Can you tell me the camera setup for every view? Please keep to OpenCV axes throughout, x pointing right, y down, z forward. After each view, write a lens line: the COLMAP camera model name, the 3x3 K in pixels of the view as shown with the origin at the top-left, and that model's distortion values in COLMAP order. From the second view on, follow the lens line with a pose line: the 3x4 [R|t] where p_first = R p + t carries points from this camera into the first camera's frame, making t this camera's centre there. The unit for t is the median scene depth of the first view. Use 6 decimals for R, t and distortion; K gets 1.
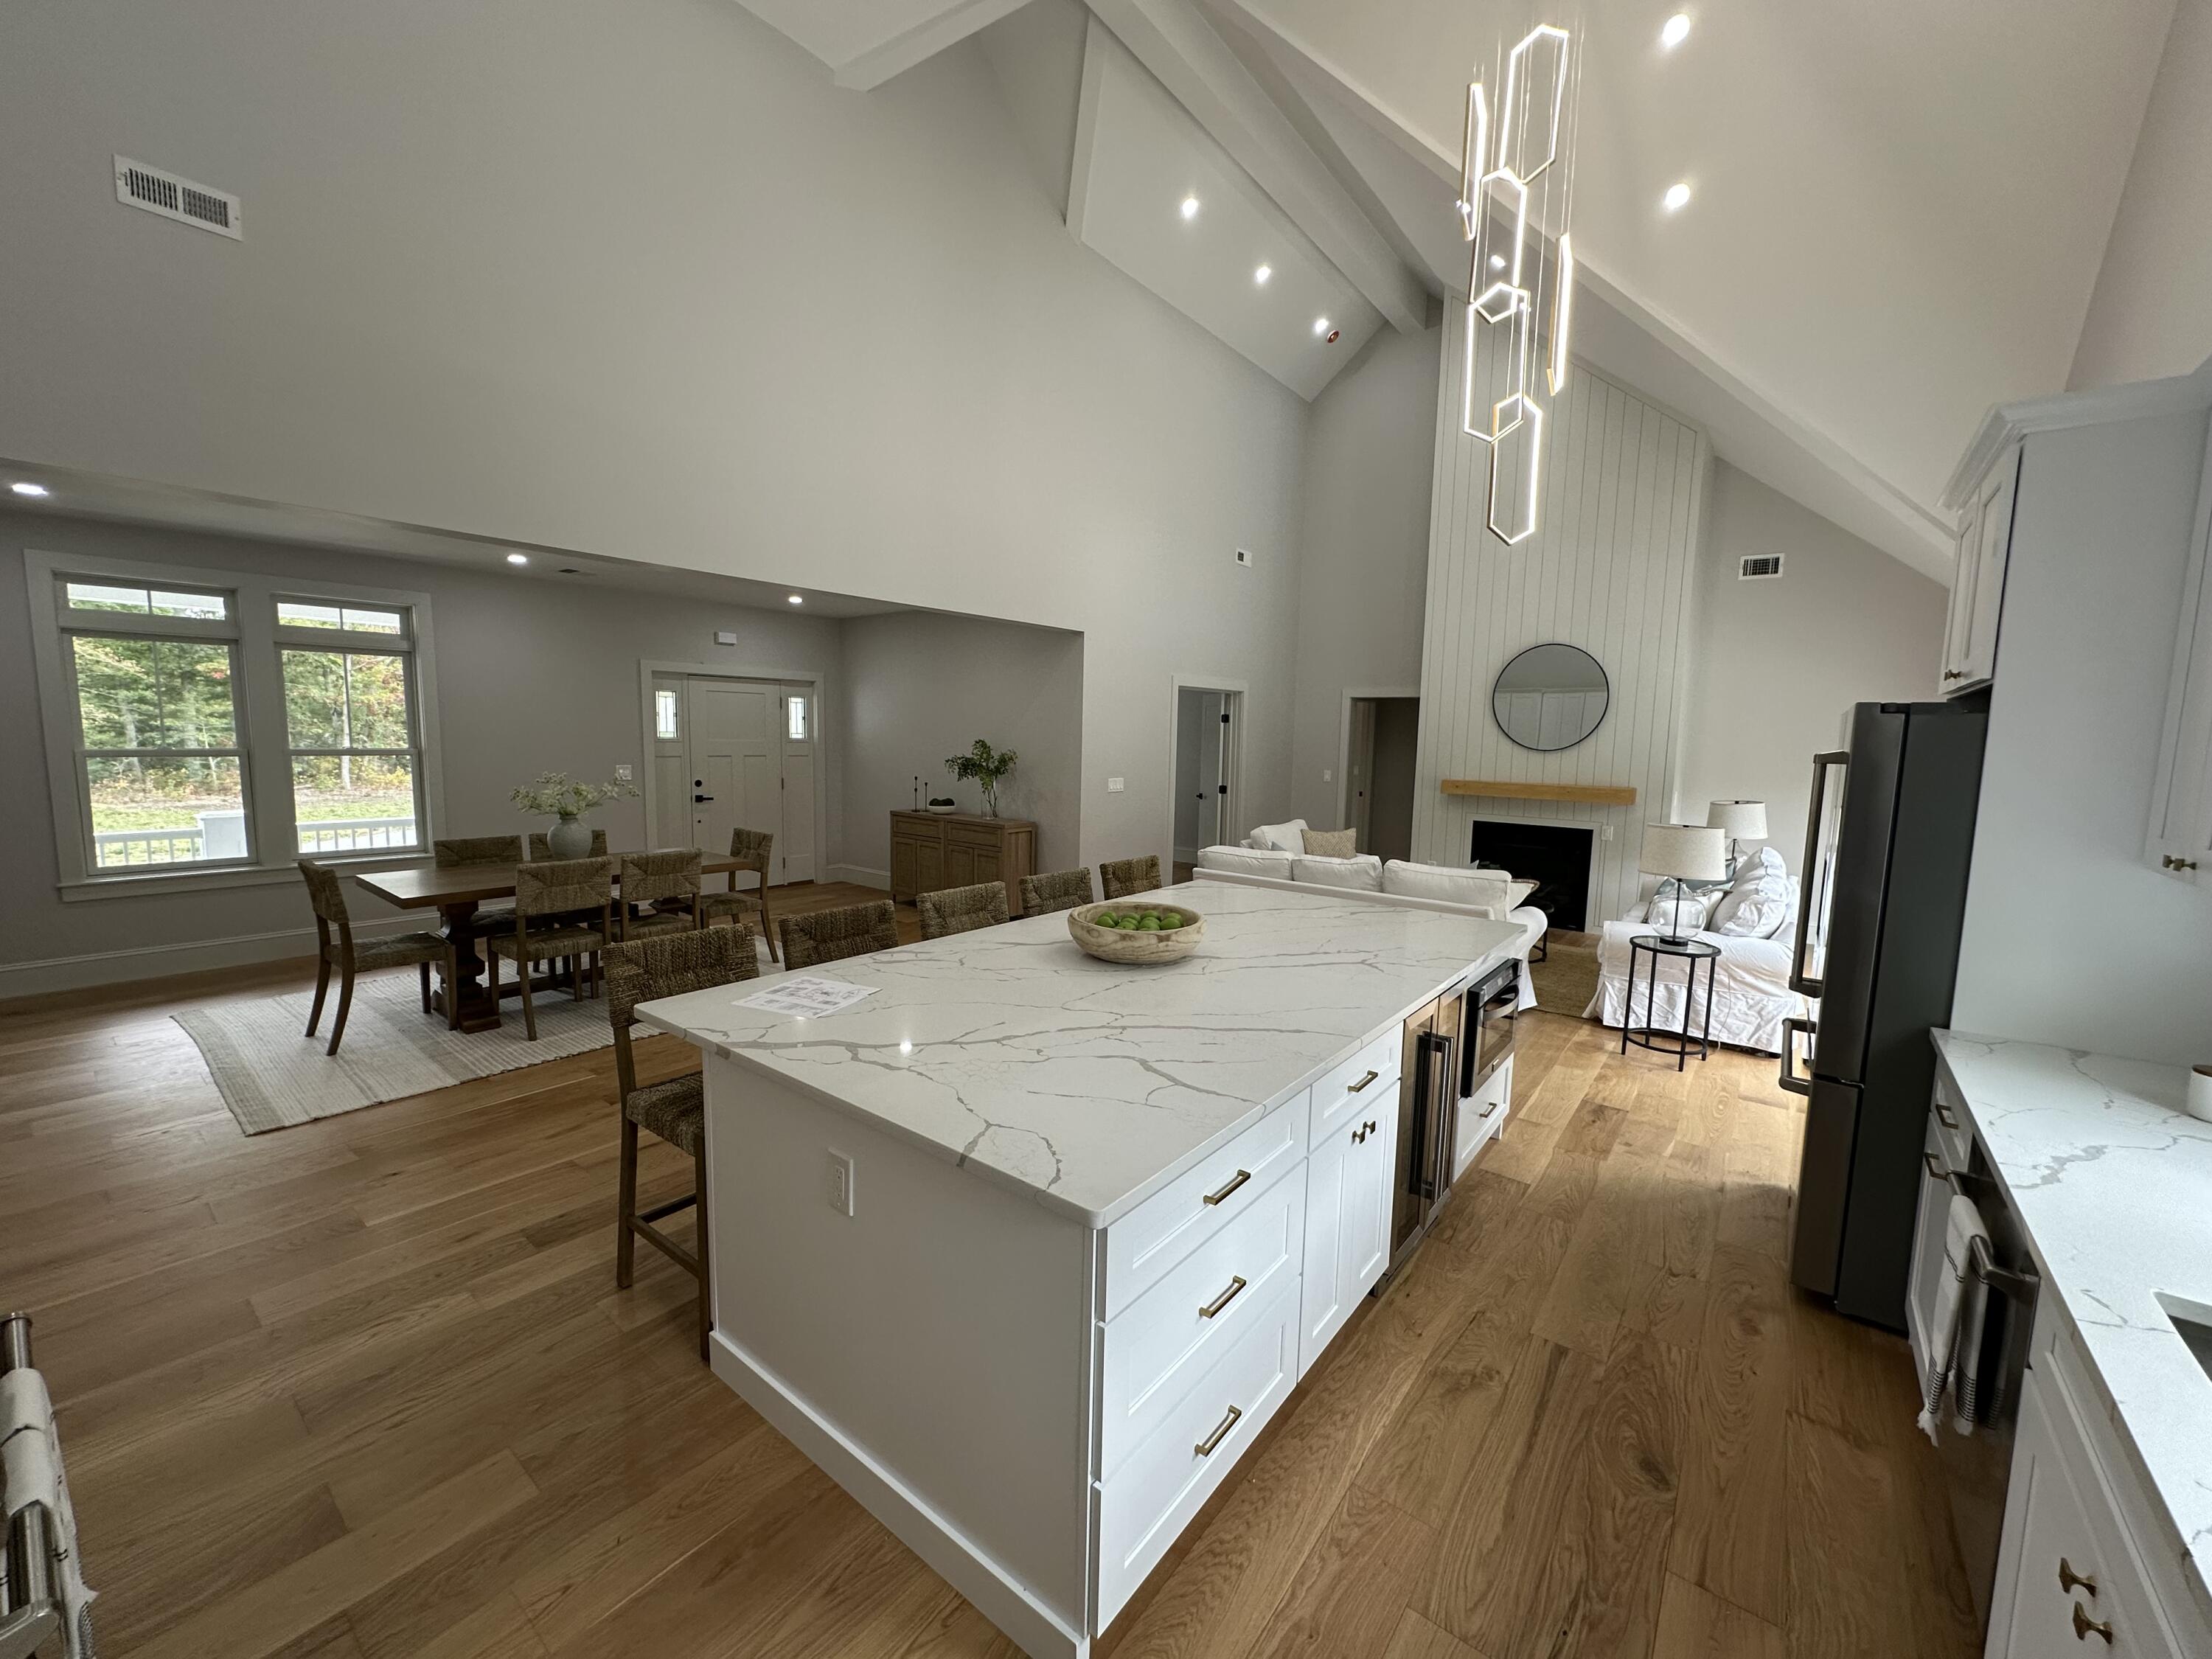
lens RADIAL K [[878.4, 0, 1111.3], [0, 878.4, 826.0], [0, 0, 1]] dist [0.000672, 0.000128]
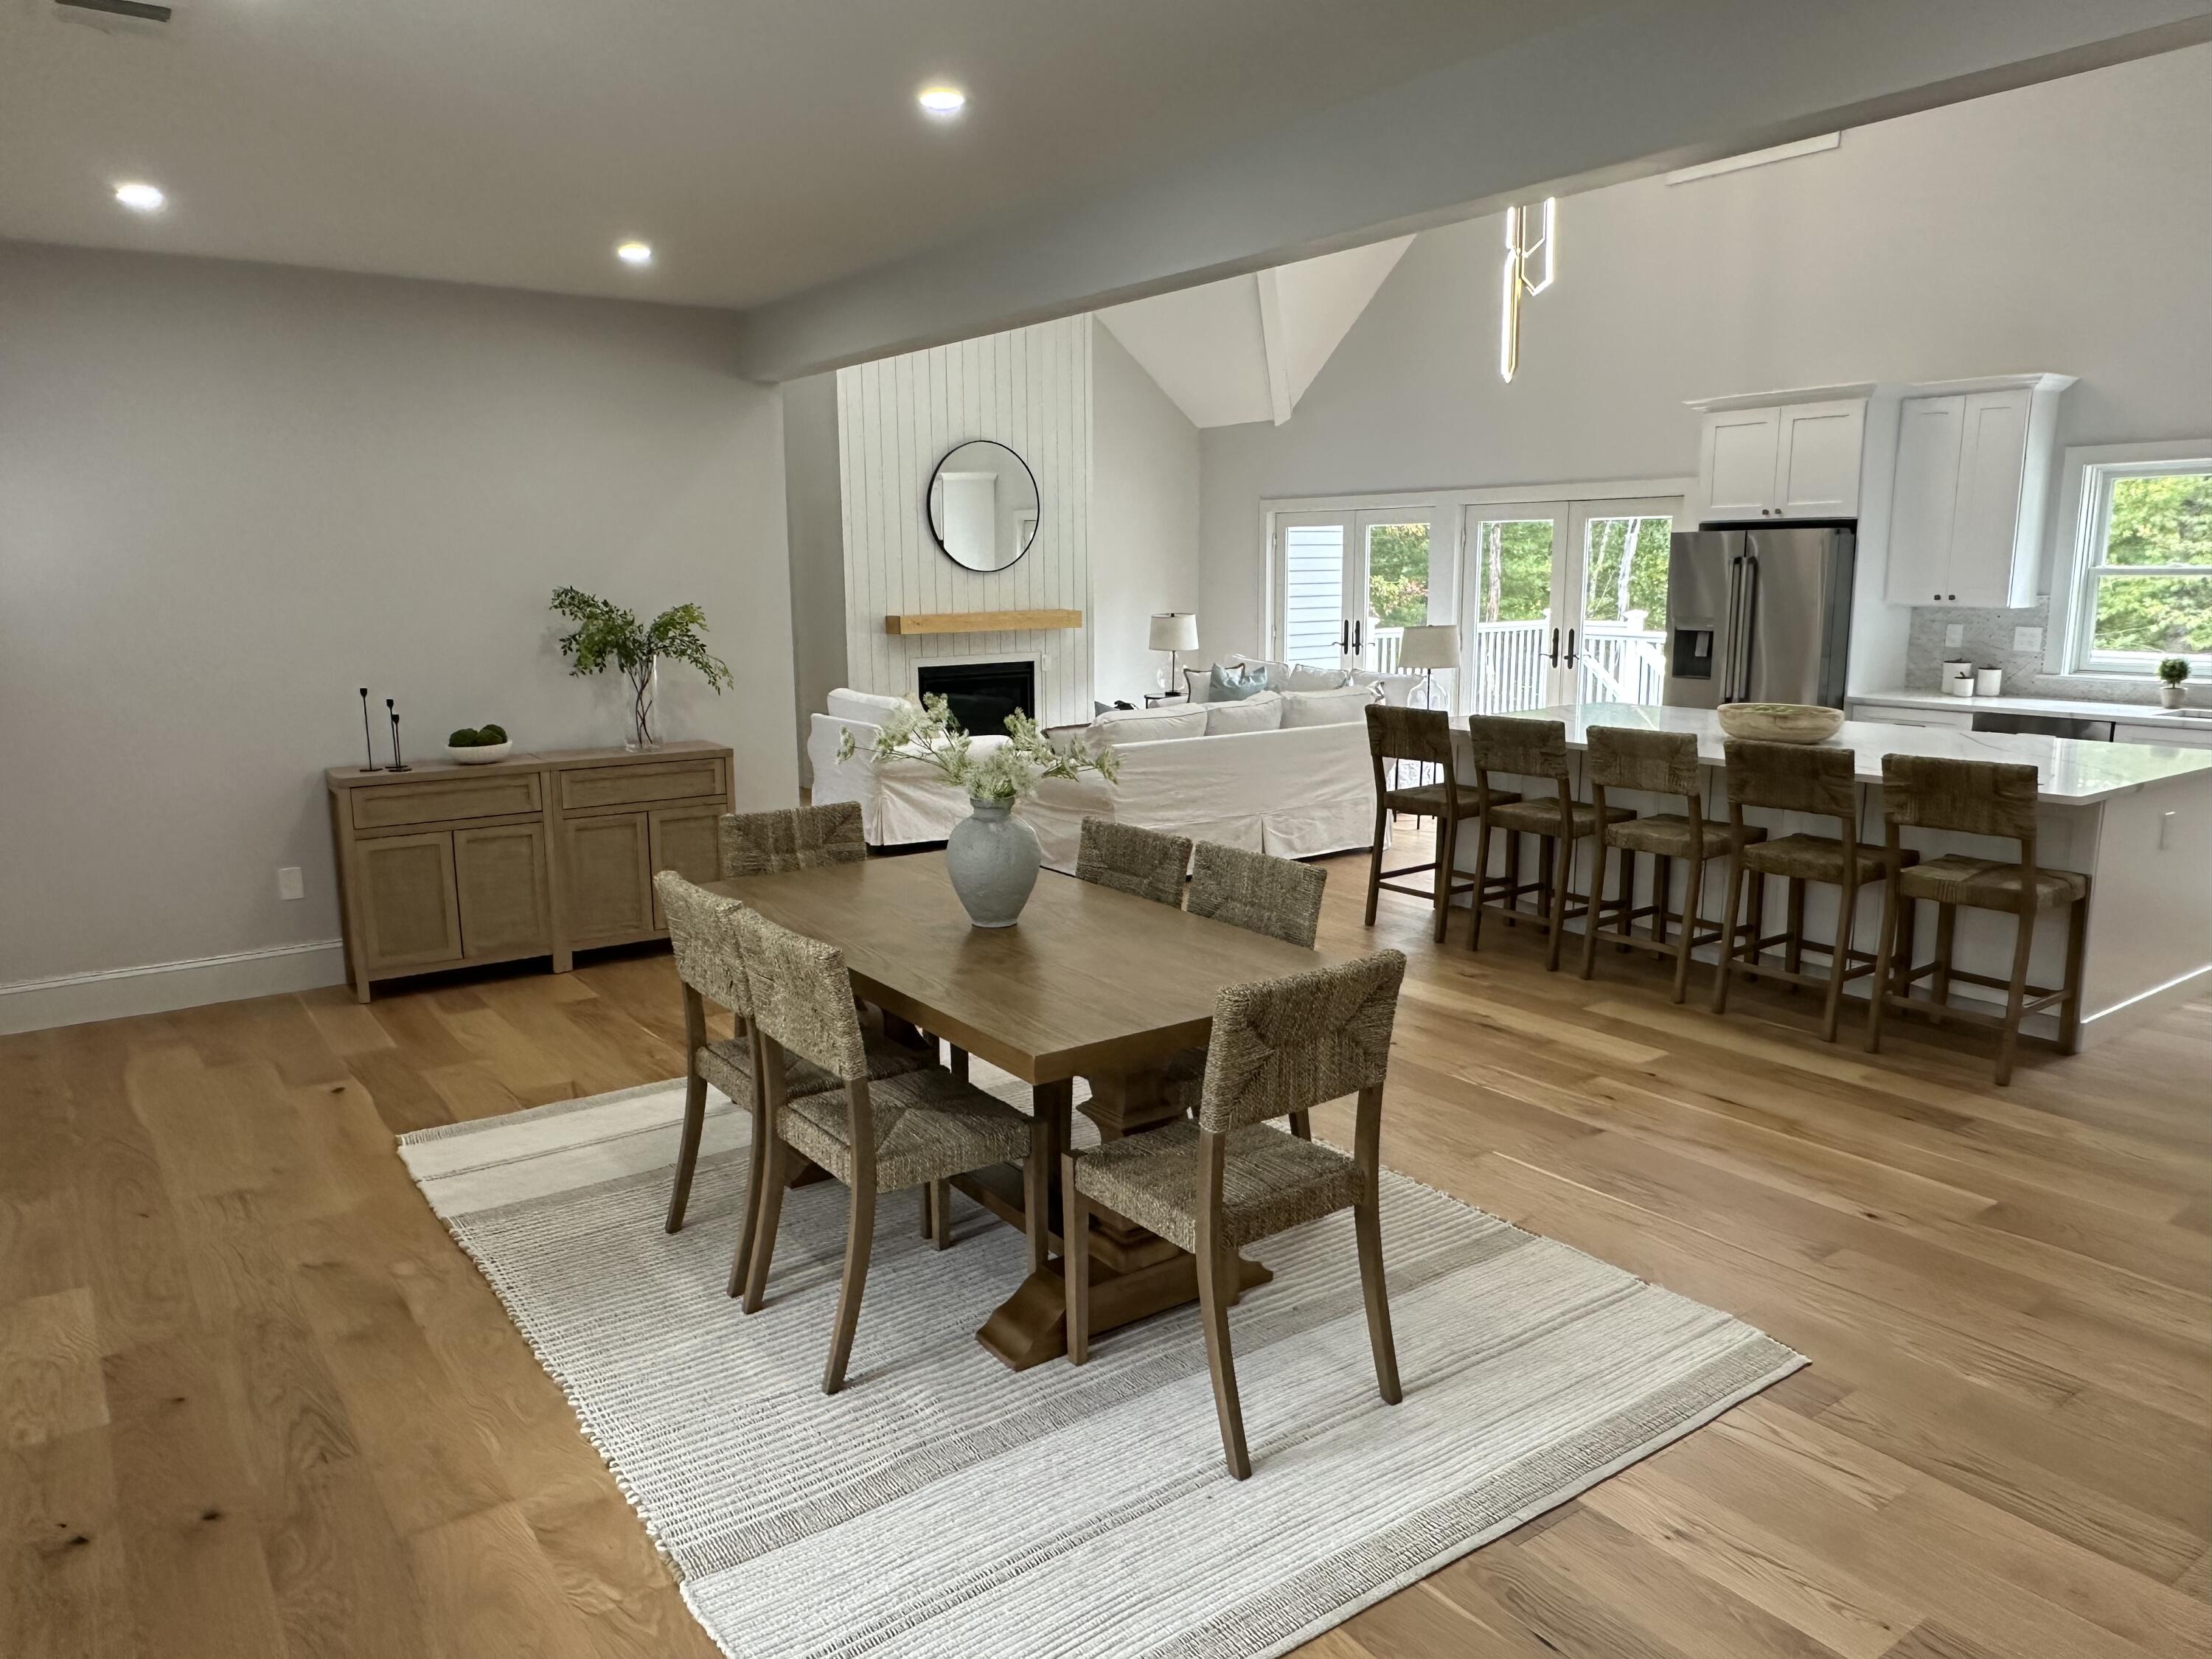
lens RADIAL K [[1484.7, 0, 1106.0], [0, 1484.7, 829.5], [0, 0, 1]] dist [-0.002324, -0.000766]
pose [[0.274651, -0.198239, 0.940887, -0.841337], [0.117671, 0.978091, 0.171729, -0.075036], [-0.954317, 0.063549, 0.291961, 0.502552]]
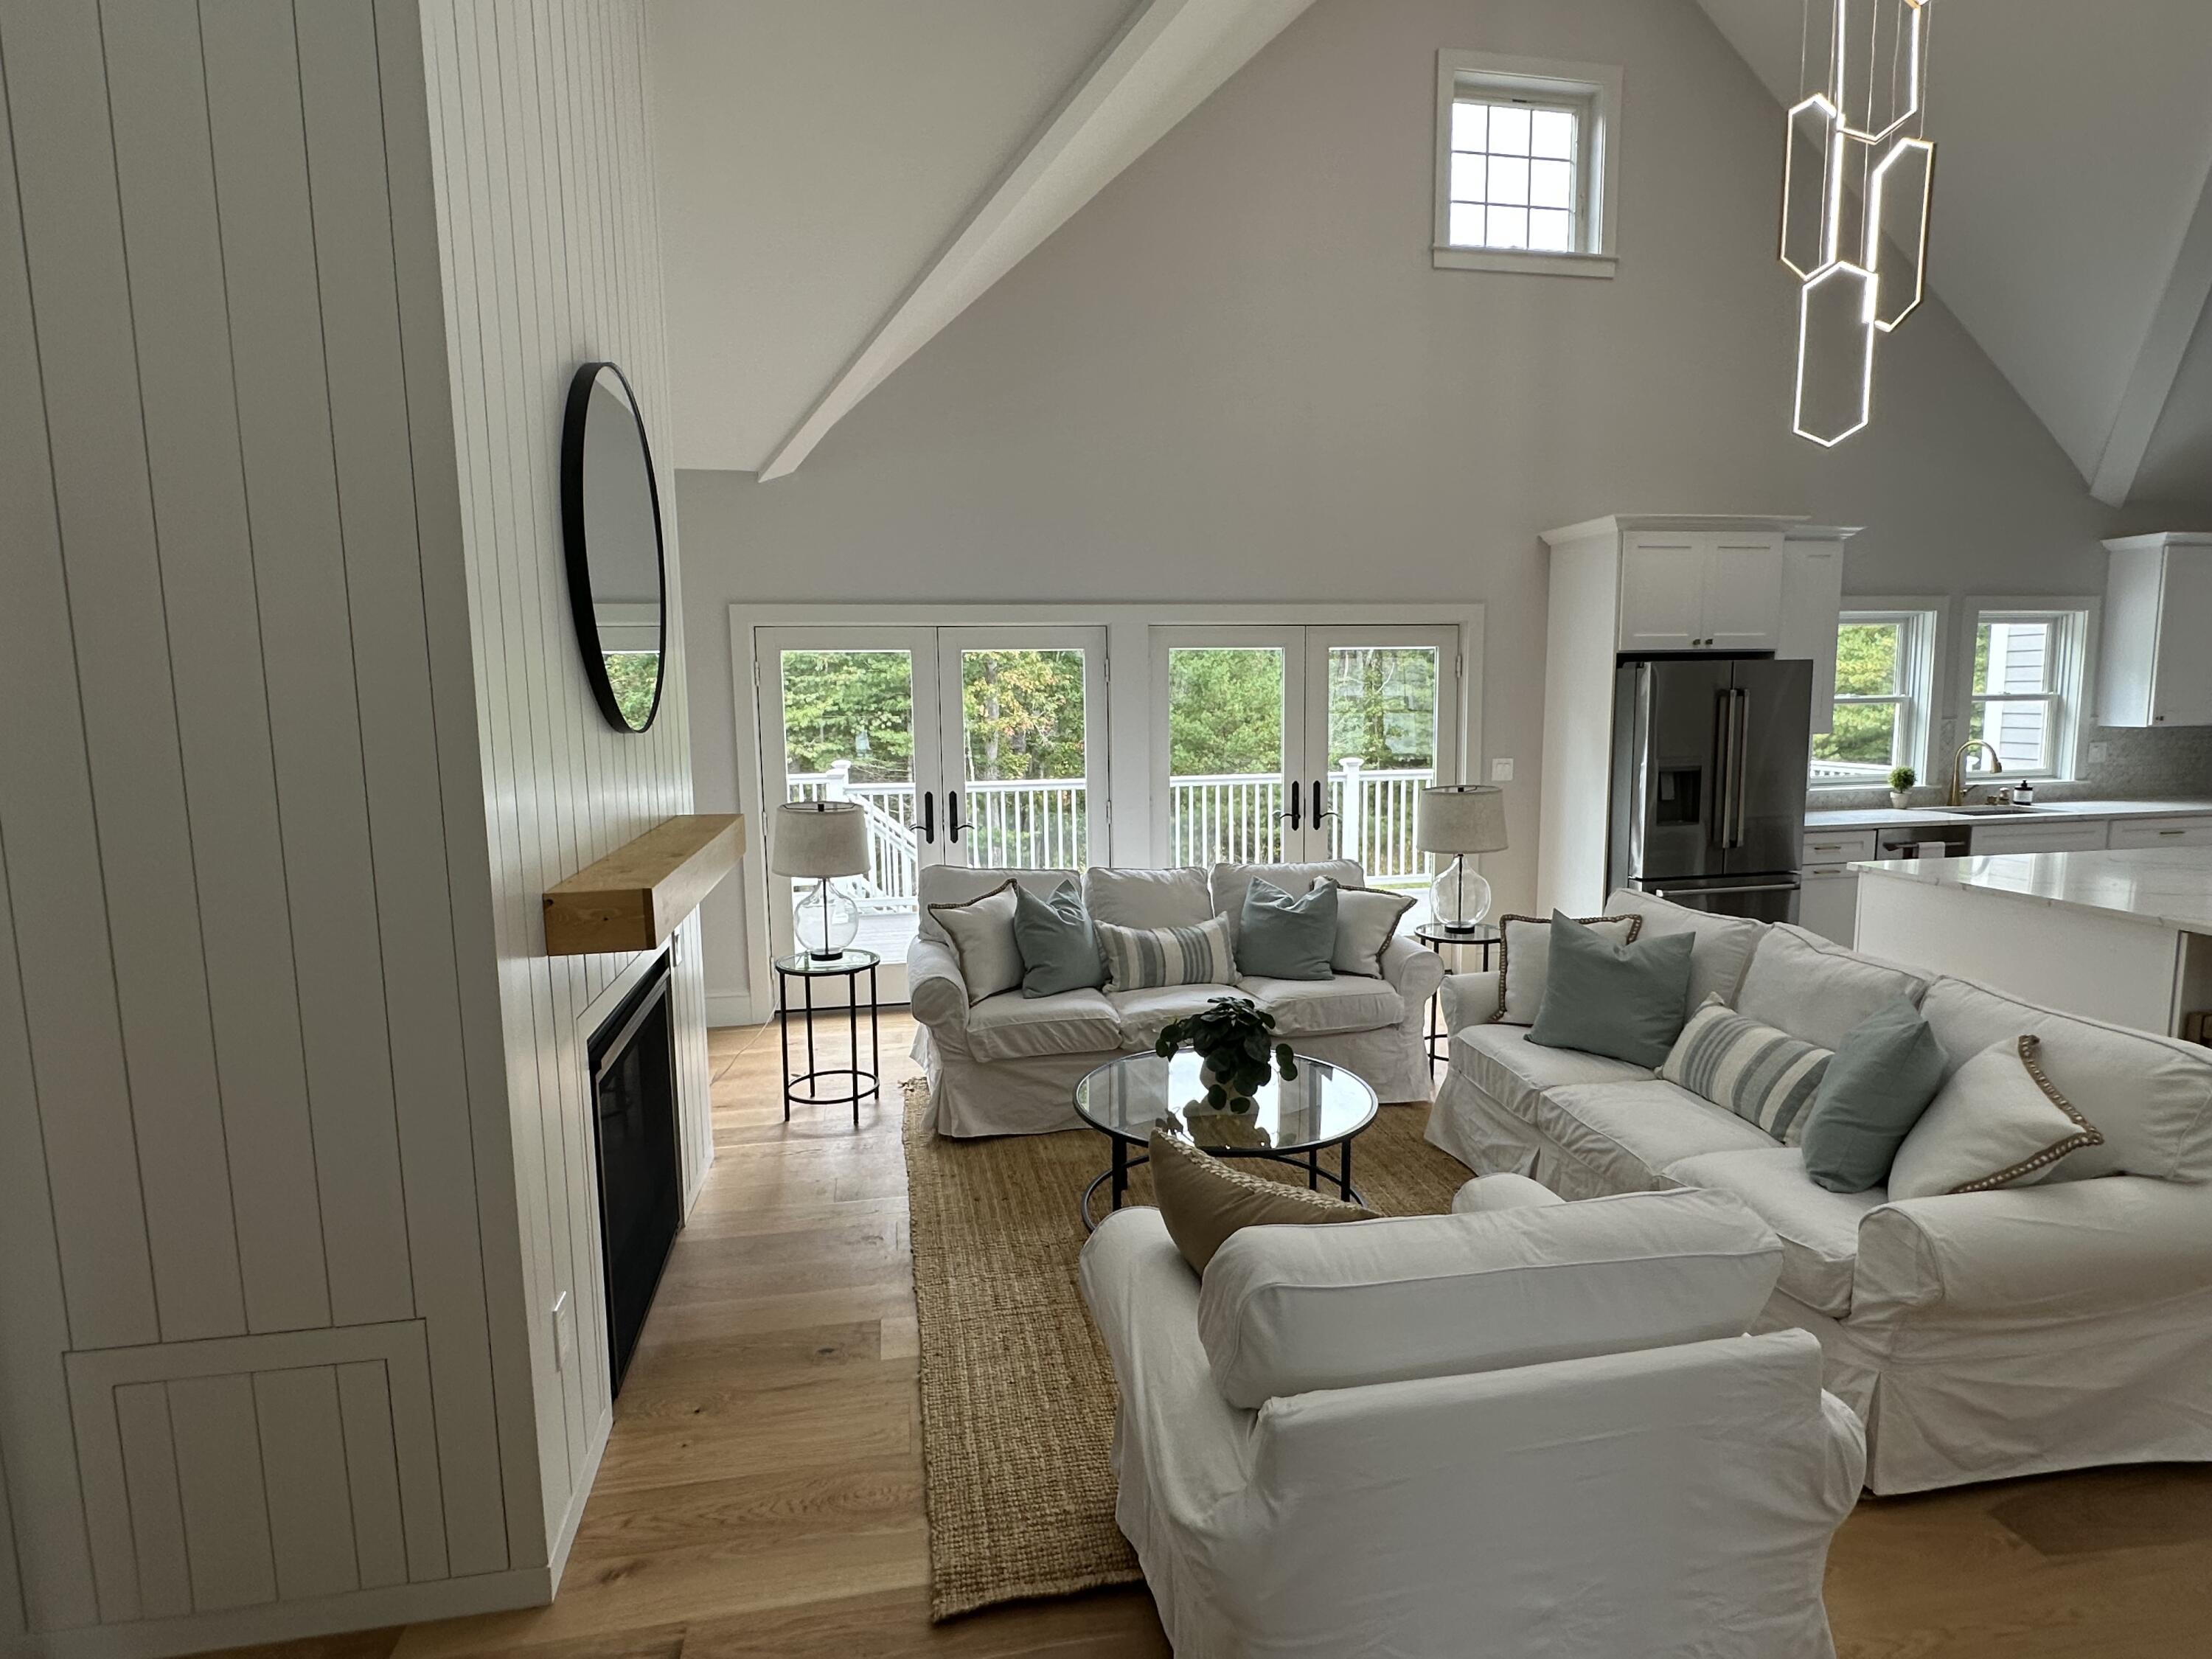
lens RADIAL K [[1166.2, 0, 1106.0], [0, 1166.2, 829.5], [0, 0, 1]] dist [0.000632, -0.000032]
pose [[-0.752746, -0.088562, 0.652327, 0.108165], [0.066936, 0.975477, 0.209675, -0.127638], [-0.654900, 0.201496, -0.728358, 1.206188]]
